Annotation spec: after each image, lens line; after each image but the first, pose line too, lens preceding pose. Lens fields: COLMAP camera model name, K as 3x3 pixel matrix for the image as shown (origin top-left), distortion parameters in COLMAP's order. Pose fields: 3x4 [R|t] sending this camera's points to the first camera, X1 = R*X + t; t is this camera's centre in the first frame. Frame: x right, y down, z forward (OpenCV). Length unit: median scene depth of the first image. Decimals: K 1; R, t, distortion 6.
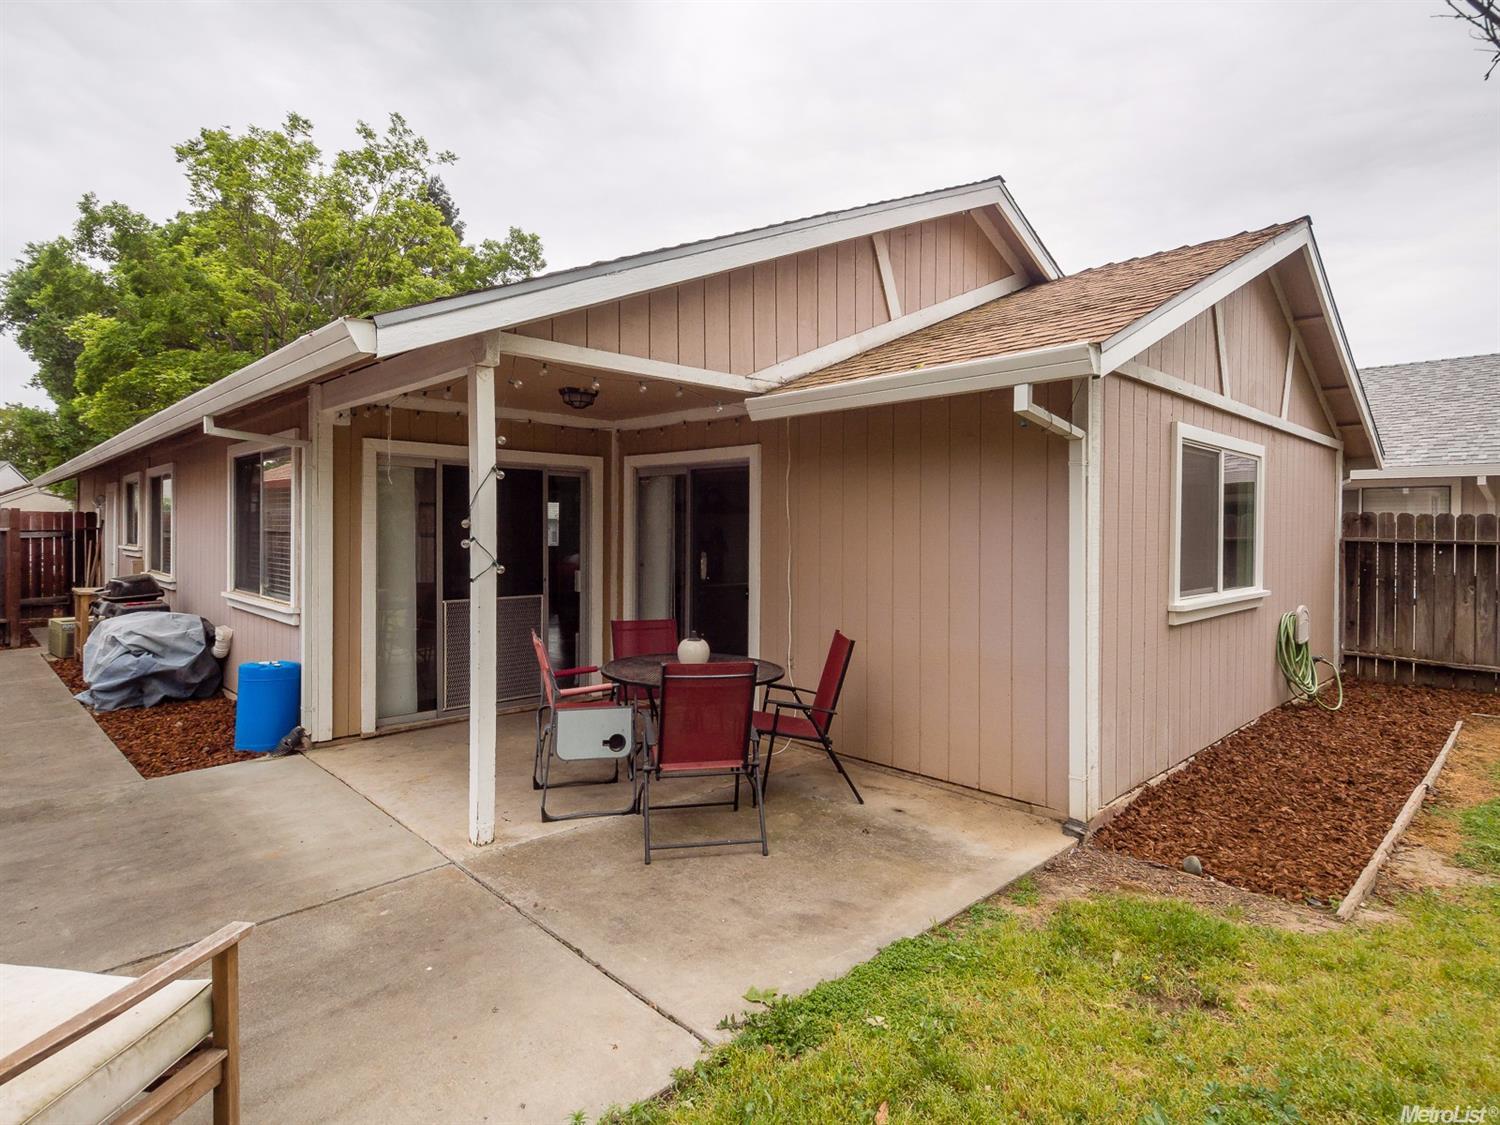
lens RADIAL K [[798.5, 0, 750.0], [0, 798.5, 562.5], [0, 0, 1]] dist [0.003781, 0.001323]
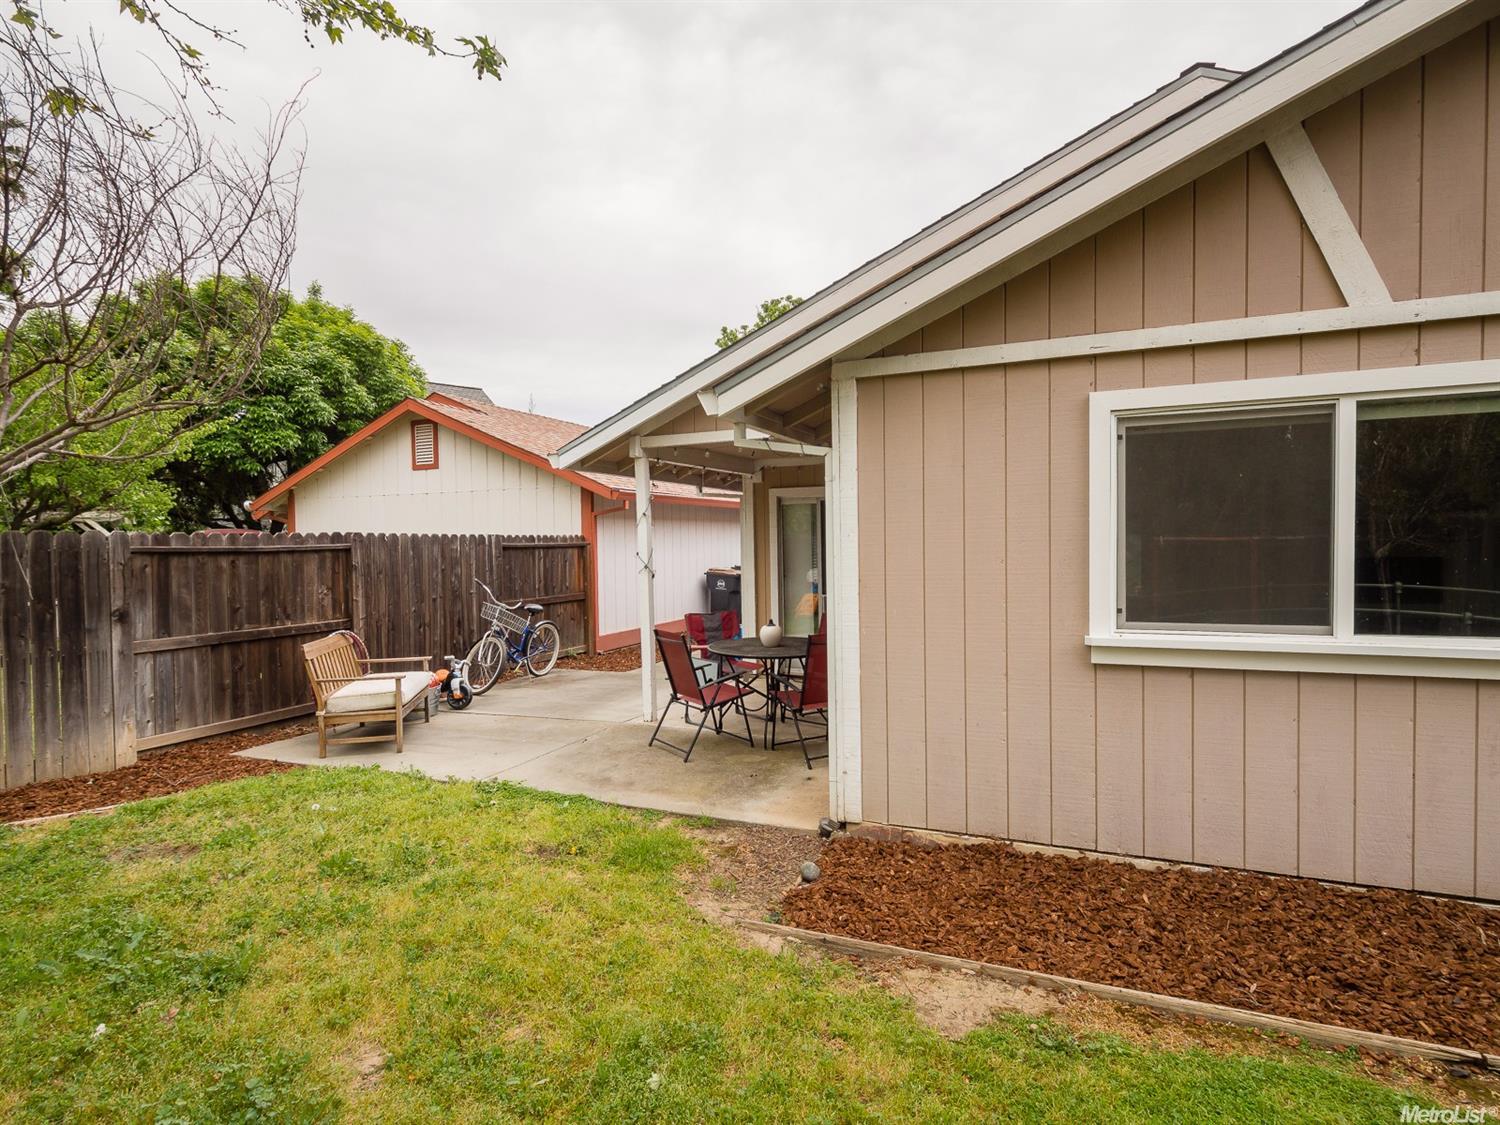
lens RADIAL K [[798.5, 0, 750.0], [0, 798.5, 562.5], [0, 0, 1]] dist [0.003781, 0.001323]
pose [[0.385843, 0.008080, -0.922529, 1.442444], [-0.023717, 0.999718, -0.001163, -0.008194], [0.922260, 0.022328, 0.385926, 0.527532]]
